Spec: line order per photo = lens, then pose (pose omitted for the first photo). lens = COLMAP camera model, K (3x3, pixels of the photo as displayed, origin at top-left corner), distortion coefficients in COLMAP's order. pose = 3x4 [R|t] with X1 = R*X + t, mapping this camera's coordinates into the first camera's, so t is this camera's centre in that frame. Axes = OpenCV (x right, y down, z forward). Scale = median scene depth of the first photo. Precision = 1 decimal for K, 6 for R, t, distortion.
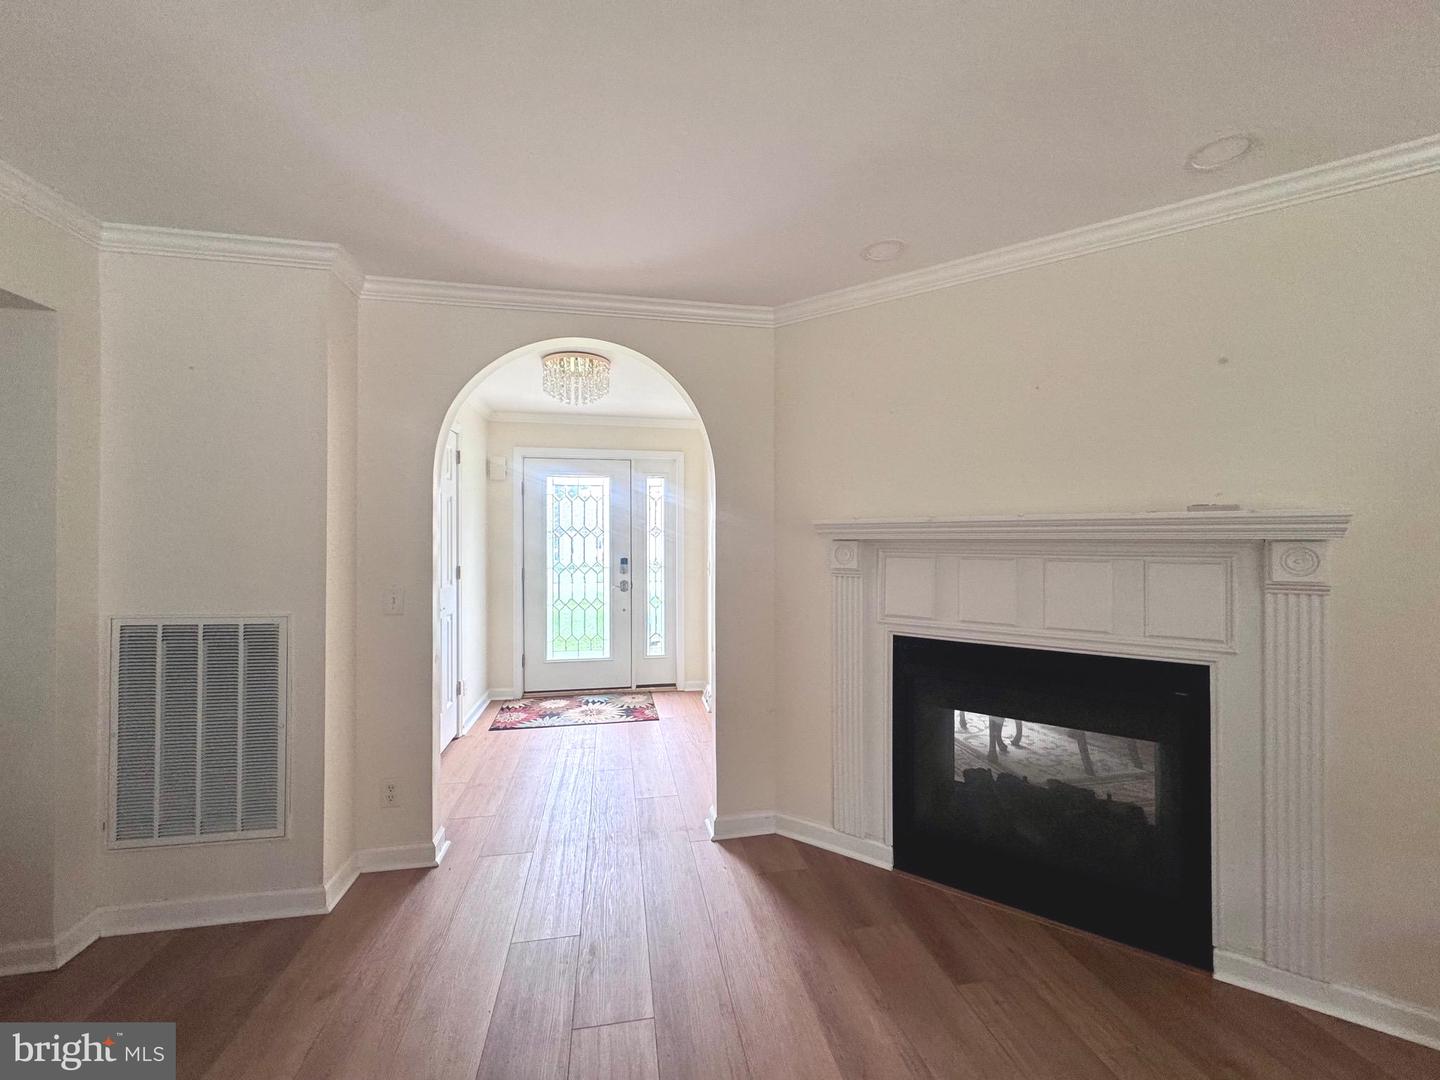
lens RADIAL K [[577.1, 0, 714.3], [0, 577.1, 539.9], [0, 0, 1]] dist [0.001767, -0.000232]
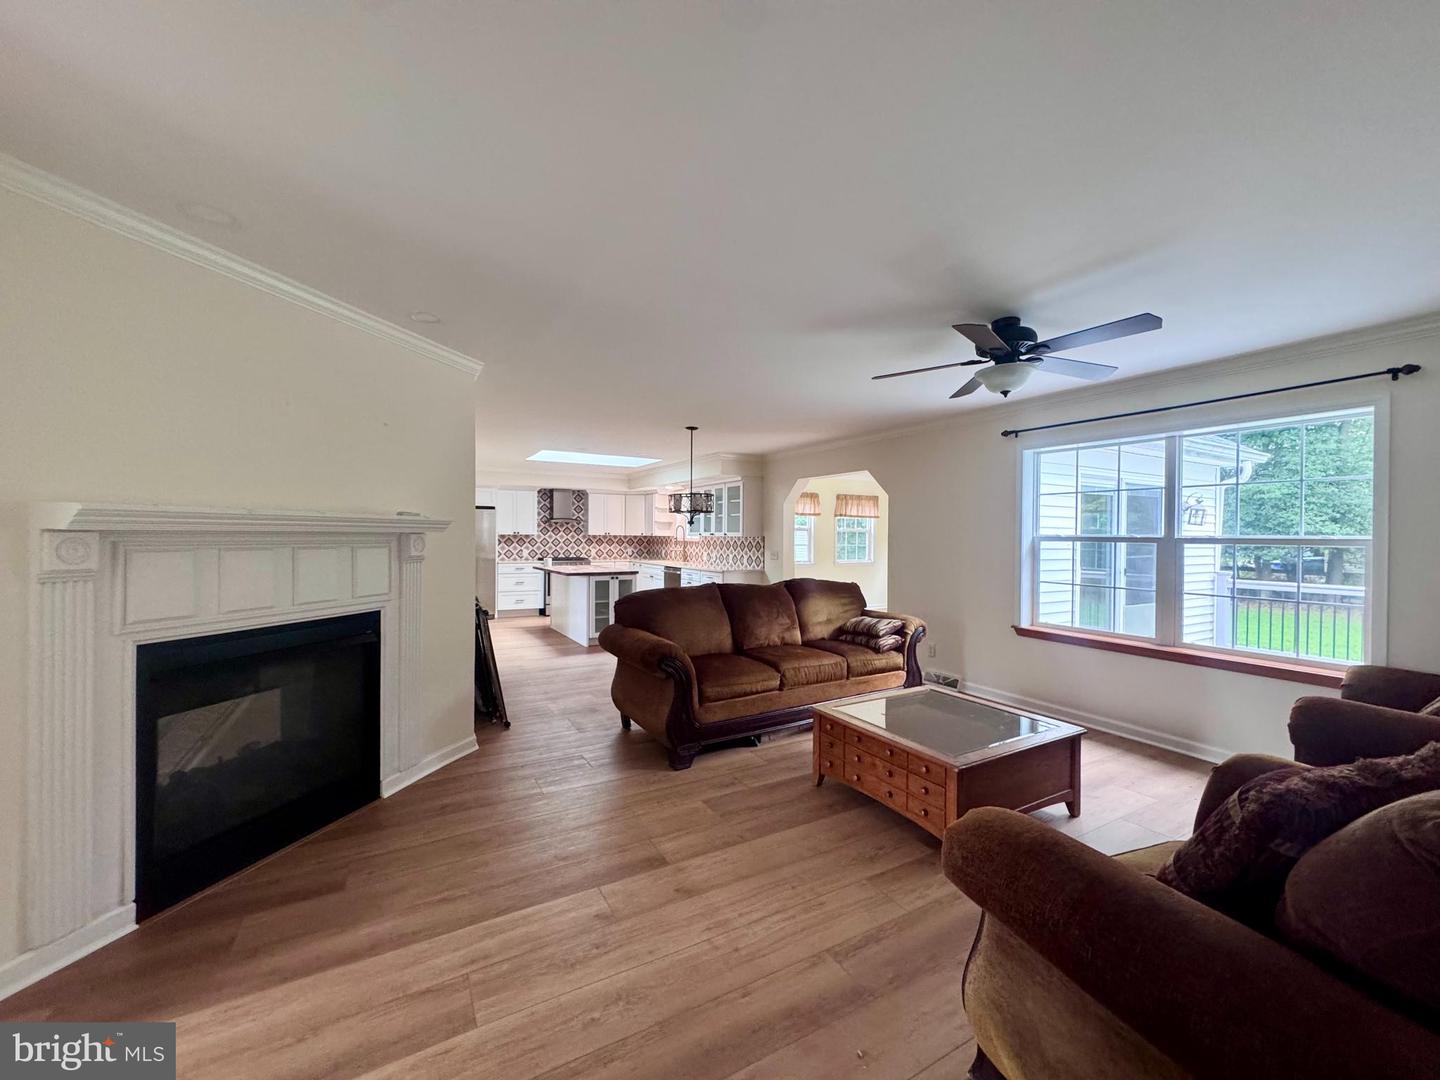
lens RADIAL K [[577.1, 0, 728.4], [0, 577.1, 542.8], [0, 0, 1]] dist [0.001767, -0.000232]
pose [[-0.343911, -0.015535, 0.938874, -0.761438], [-0.006684, 0.999878, 0.014096, -0.000682], [-0.938979, -0.001427, -0.343973, 0.488060]]
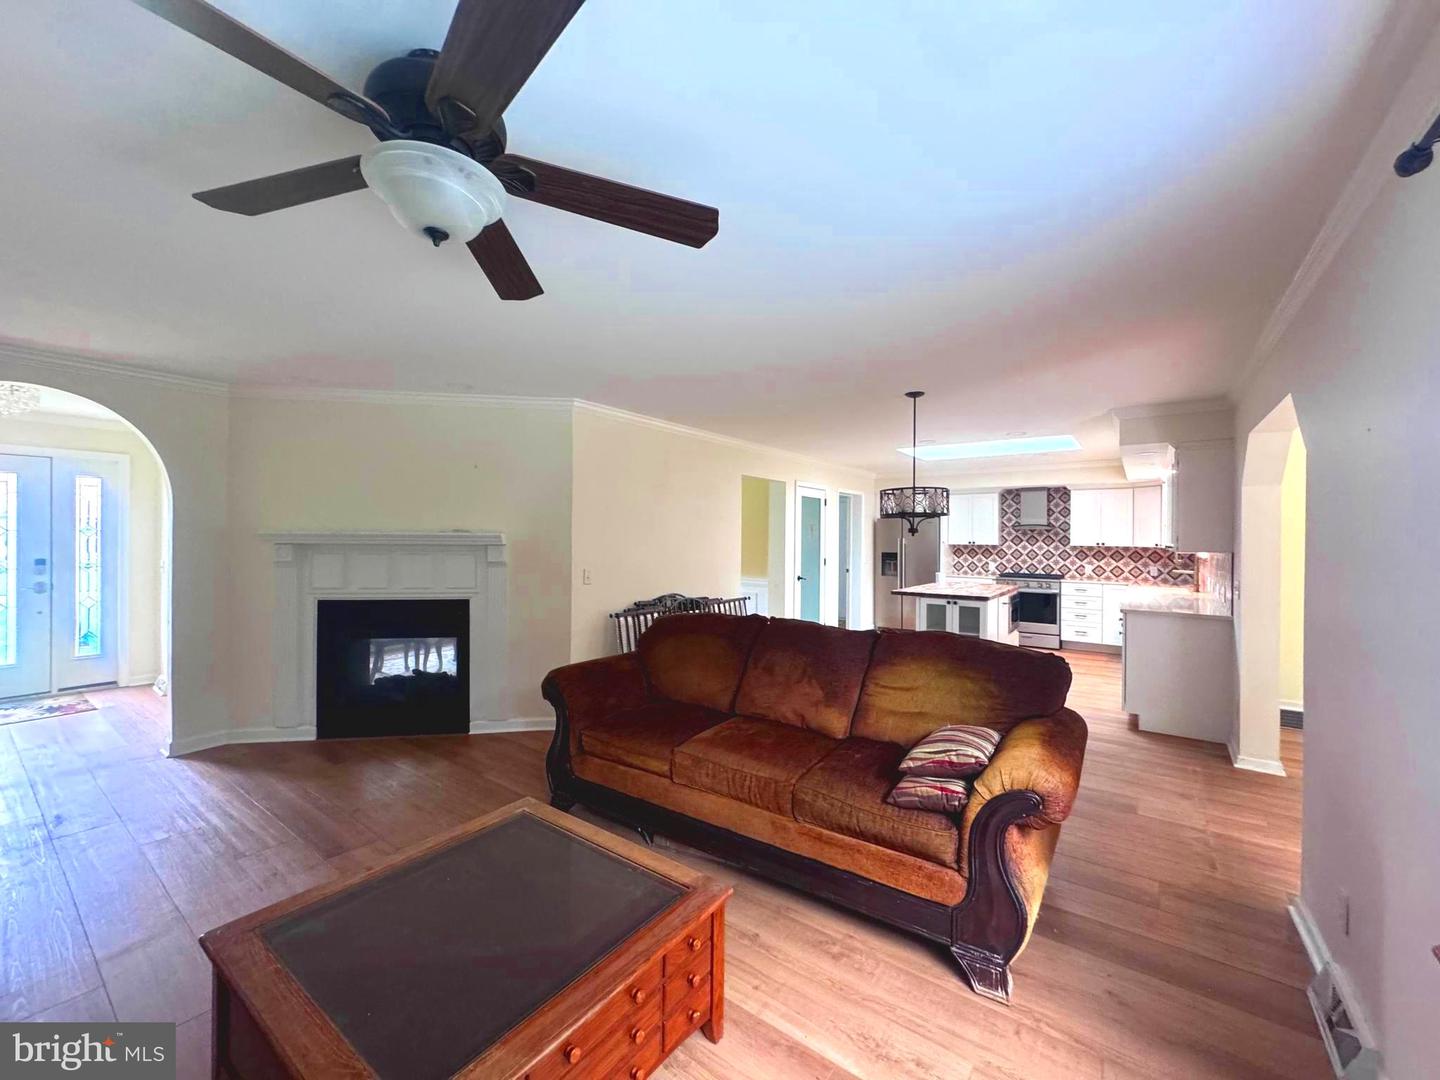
lens RADIAL K [[577.1, 0, 720.1], [0, 577.1, 539.3], [0, 0, 1]] dist [0.001767, -0.000232]
pose [[0.723146, 0.002619, 0.690690, -0.003847], [-0.007053, 0.999969, 0.003592, -0.026440], [-0.690659, -0.007469, 0.723142, -1.024236]]
